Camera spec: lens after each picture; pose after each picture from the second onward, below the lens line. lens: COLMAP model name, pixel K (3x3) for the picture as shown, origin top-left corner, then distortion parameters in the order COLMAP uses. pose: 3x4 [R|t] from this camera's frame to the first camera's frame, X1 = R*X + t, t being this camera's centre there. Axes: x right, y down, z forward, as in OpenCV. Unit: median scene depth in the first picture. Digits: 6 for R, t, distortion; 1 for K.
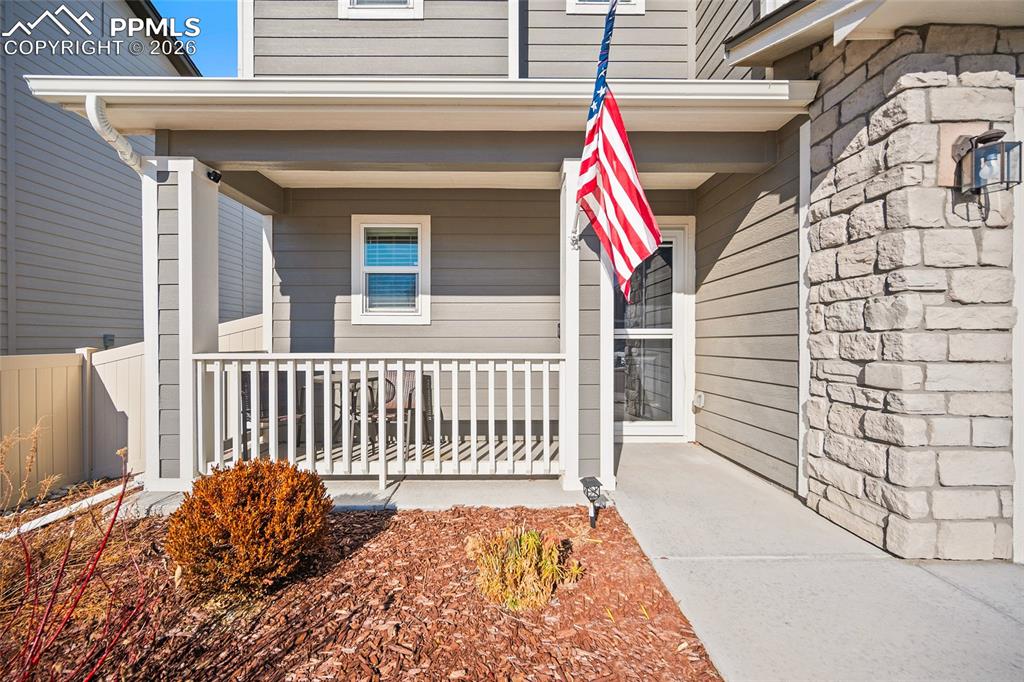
lens RADIAL K [[410.4, 0, 510.1], [0, 410.4, 344.1], [0, 0, 1]] dist [-0.003236, -0.000142]
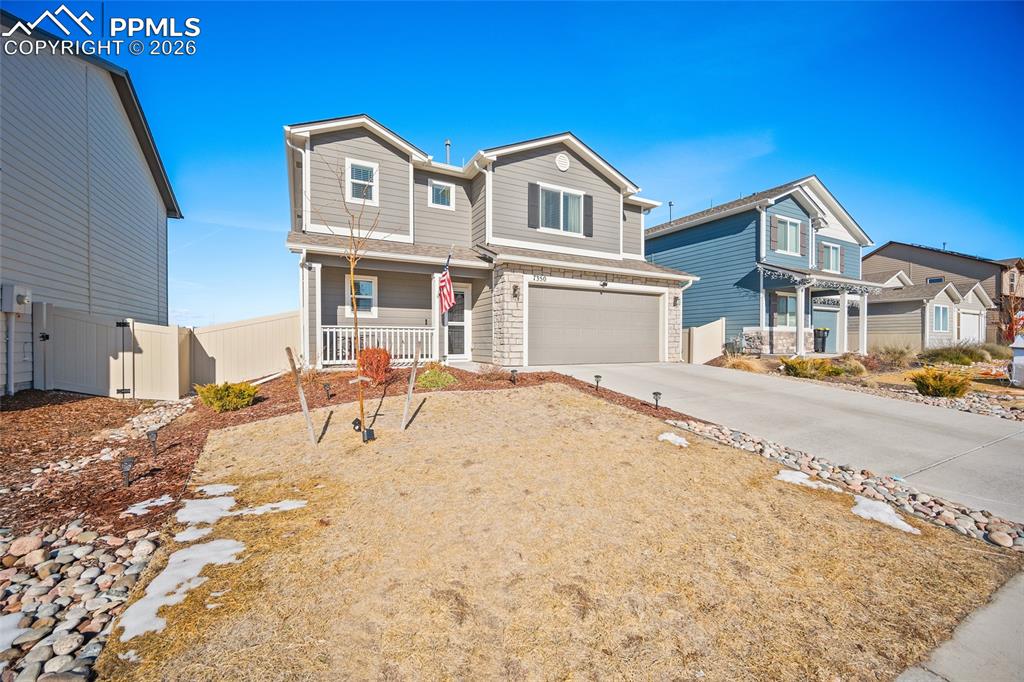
lens RADIAL K [[400.6, 0, 510.7], [0, 400.6, 342.8], [0, 0, 1]] dist [-0.001480, 0.000000]
pose [[0.891573, 0.001012, 0.452876, -0.719047], [0.000414, 0.999995, -0.003050, 0.143610], [-0.452877, 0.002906, 0.891568, -2.036593]]
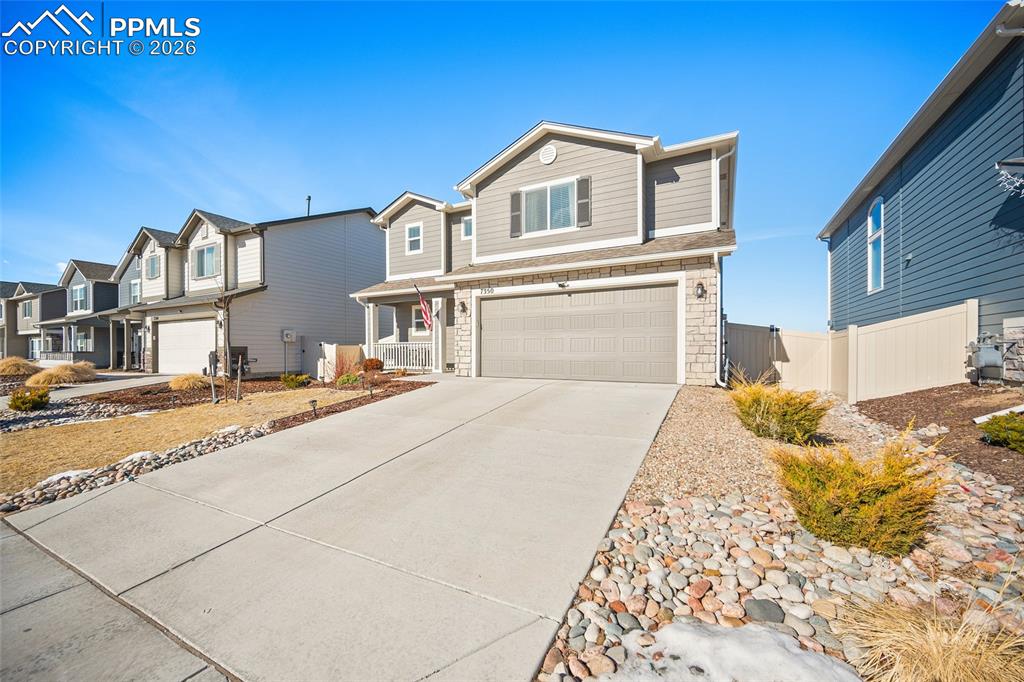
lens RADIAL K [[400.6, 0, 510.3], [0, 400.6, 350.8], [0, 0, 1]] dist [-0.001480, 0.000000]
pose [[0.877139, -0.001071, -0.480235, 2.501861], [-0.000429, 0.999995, -0.003013, 0.112778], [0.480236, 0.002849, 0.877135, -2.036007]]
